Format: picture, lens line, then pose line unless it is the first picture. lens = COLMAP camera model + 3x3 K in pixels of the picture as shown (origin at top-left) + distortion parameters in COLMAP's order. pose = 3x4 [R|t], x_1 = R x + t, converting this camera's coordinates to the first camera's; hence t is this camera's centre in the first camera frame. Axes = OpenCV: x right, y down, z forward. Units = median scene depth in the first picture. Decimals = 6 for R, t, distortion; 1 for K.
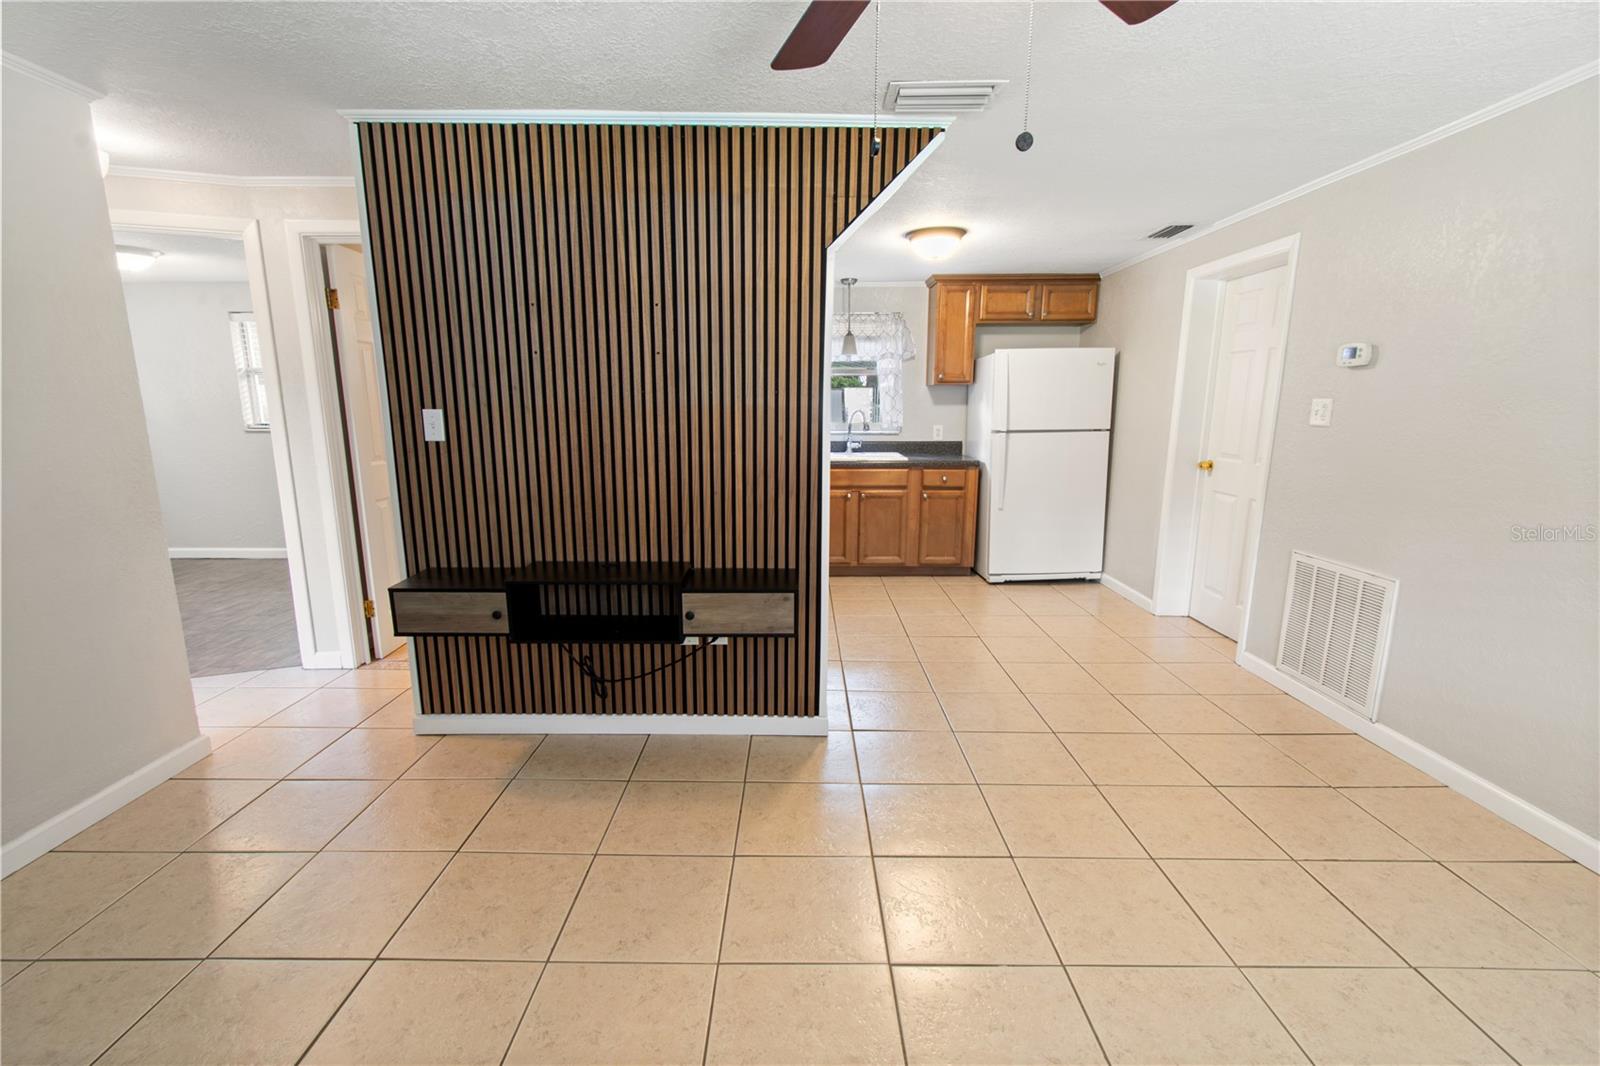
lens RADIAL K [[708.6, 0, 792.5], [0, 708.6, 544.3], [0, 0, 1]] dist [0.004576, -0.001308]
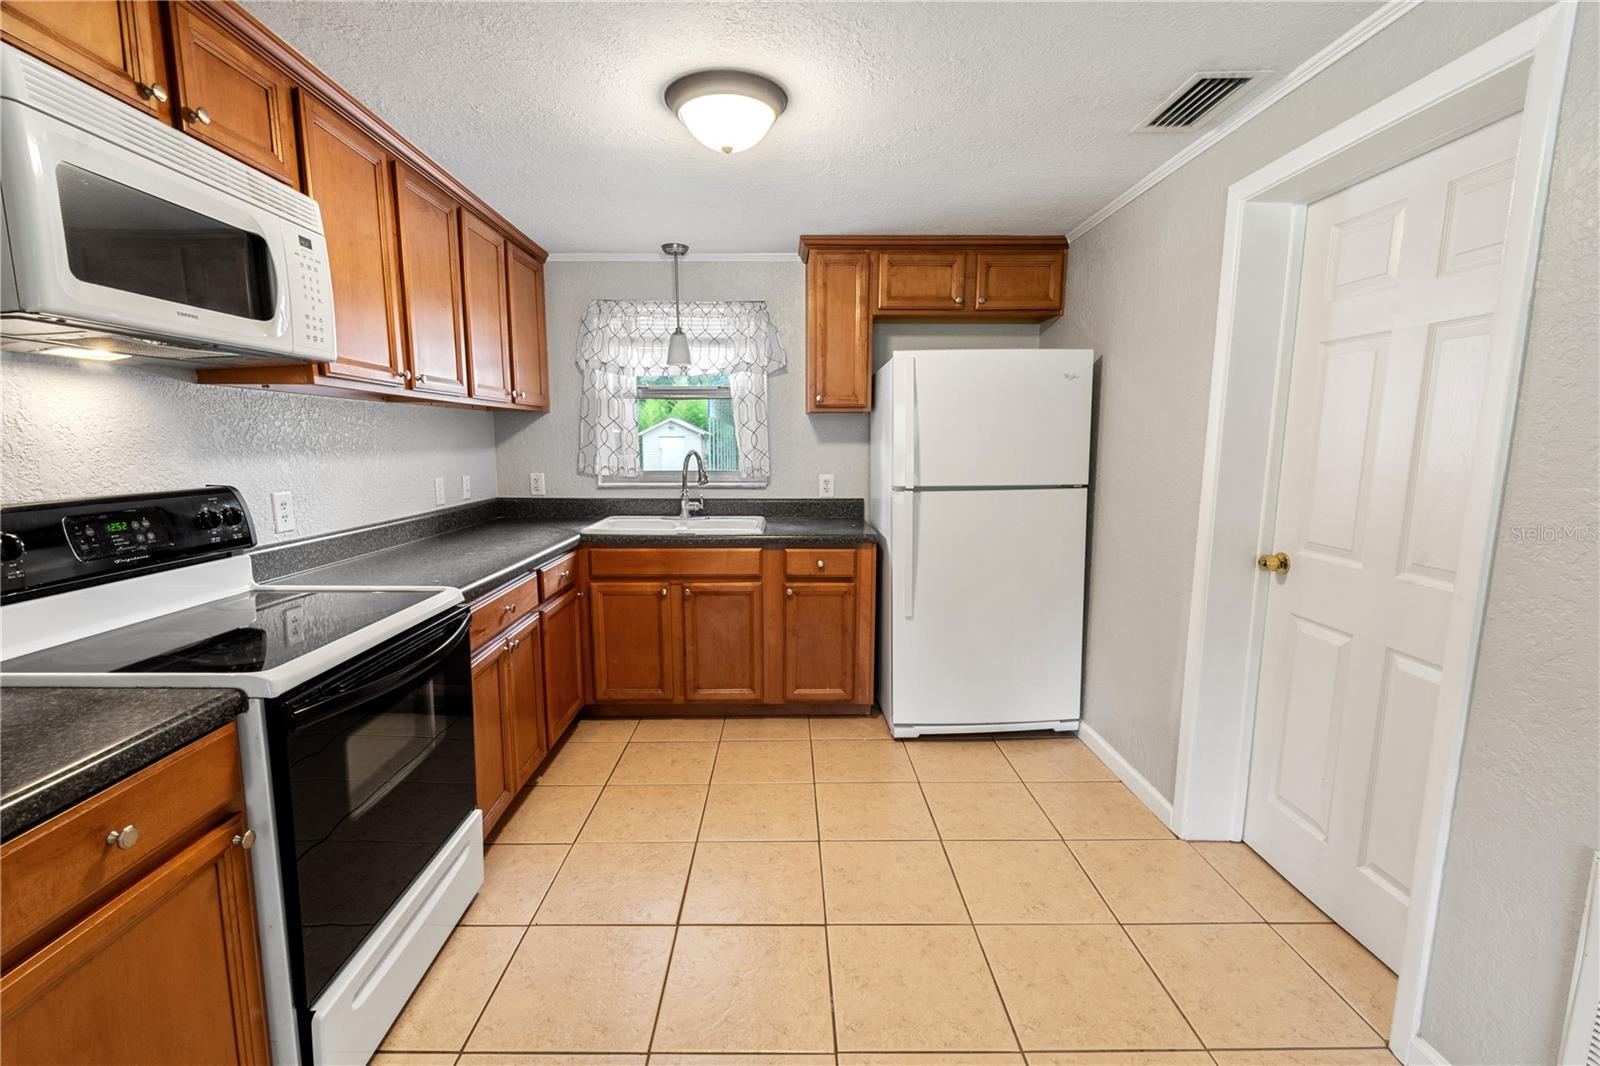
lens RADIAL K [[708.6, 0, 792.5], [0, 708.6, 543.3], [0, 0, 1]] dist [0.004576, -0.001308]
pose [[0.999771, -0.000732, 0.021395, 0.188303], [0.001793, 0.998768, -0.049597, -0.084965], [-0.021332, 0.049624, 0.998540, 0.416081]]
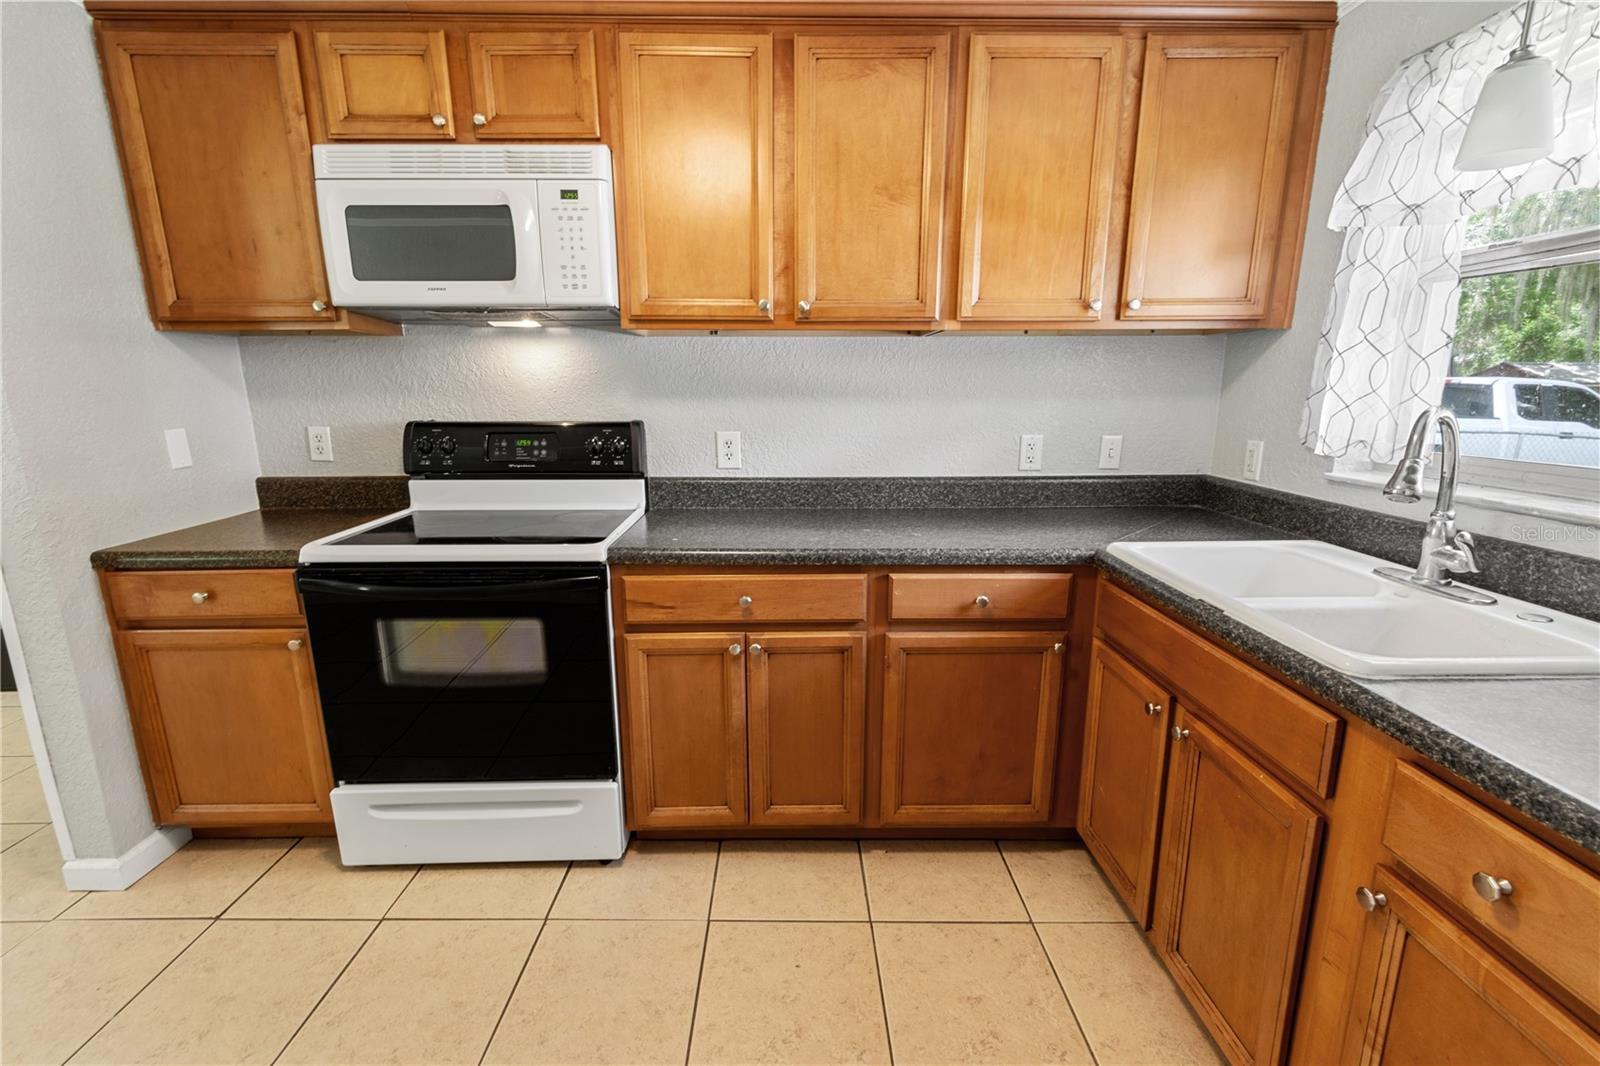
lens RADIAL K [[705.1, 0, 793.6], [0, 705.1, 544.8], [0, 0, 1]] dist [0.001384, 0.000418]
pose [[0.019642, 0.218498, -0.975640, 0.359508], [-0.192168, 0.958459, 0.210781, -0.173976], [0.981165, 0.183346, 0.060814, 0.885790]]
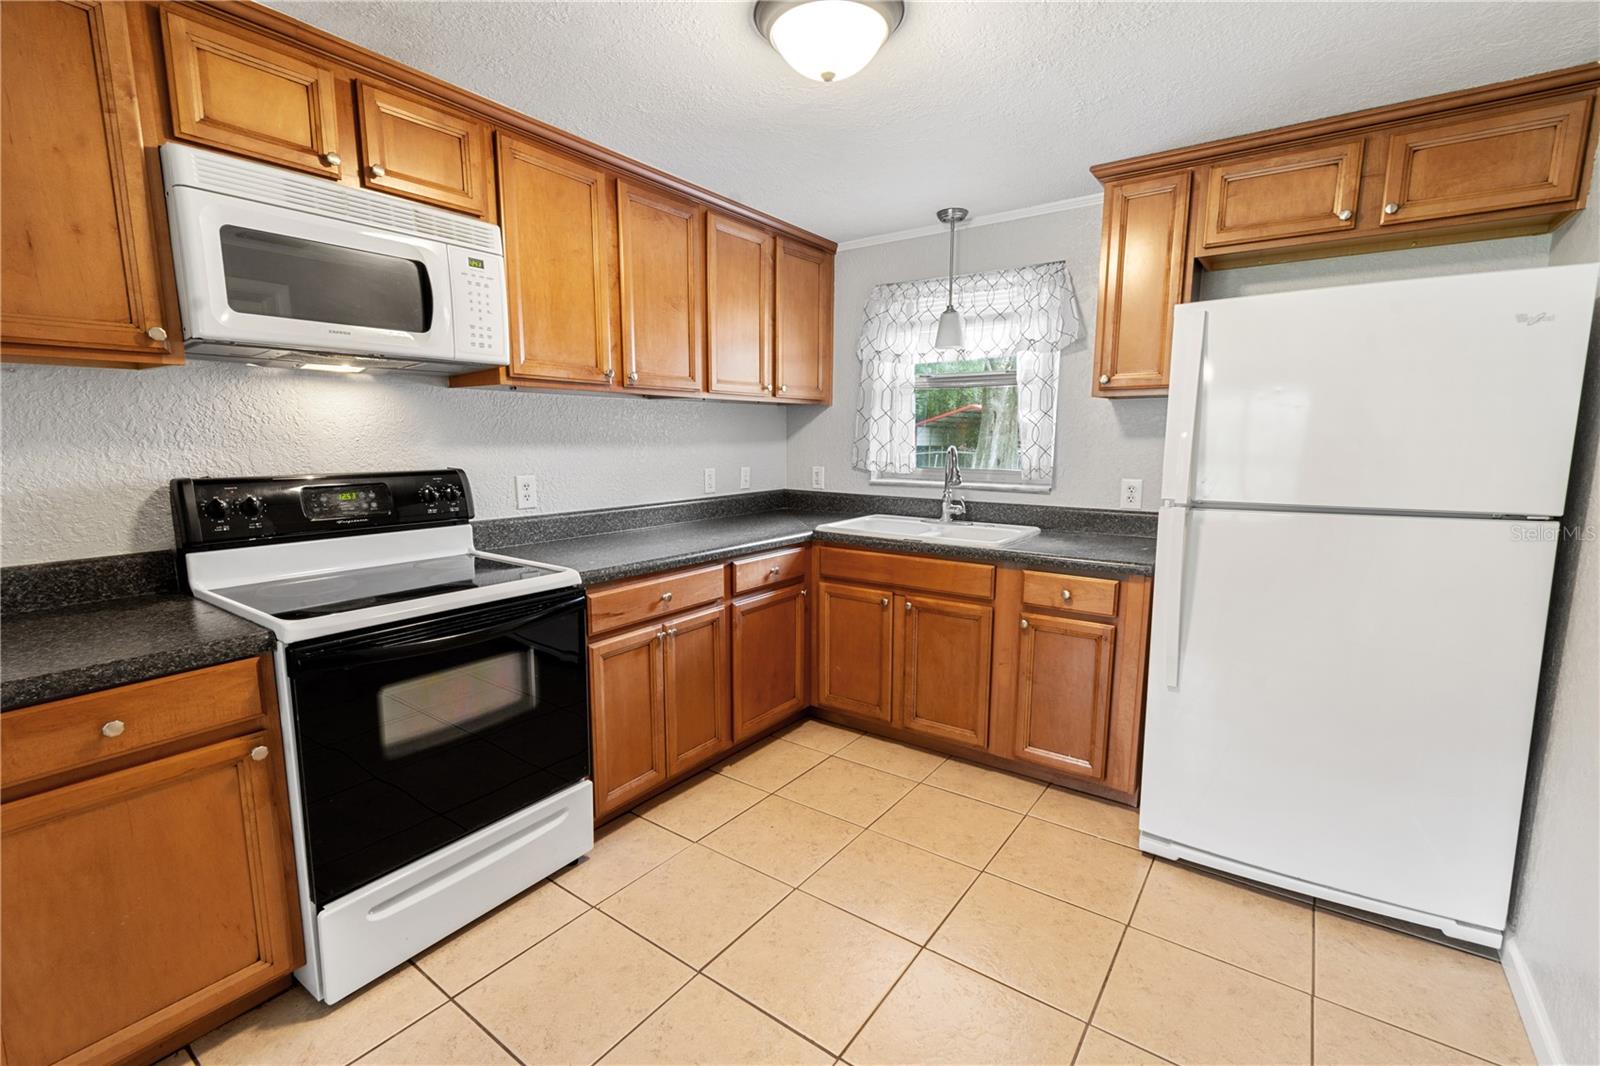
lens RADIAL K [[708.6, 0, 791.3], [0, 708.6, 544.6], [0, 0, 1]] dist [0.004576, -0.001308]
pose [[0.813732, 0.093605, -0.573653, 0.352588], [-0.116557, 0.993179, -0.003276, -0.108994], [0.569433, 0.069529, 0.819092, 0.541330]]
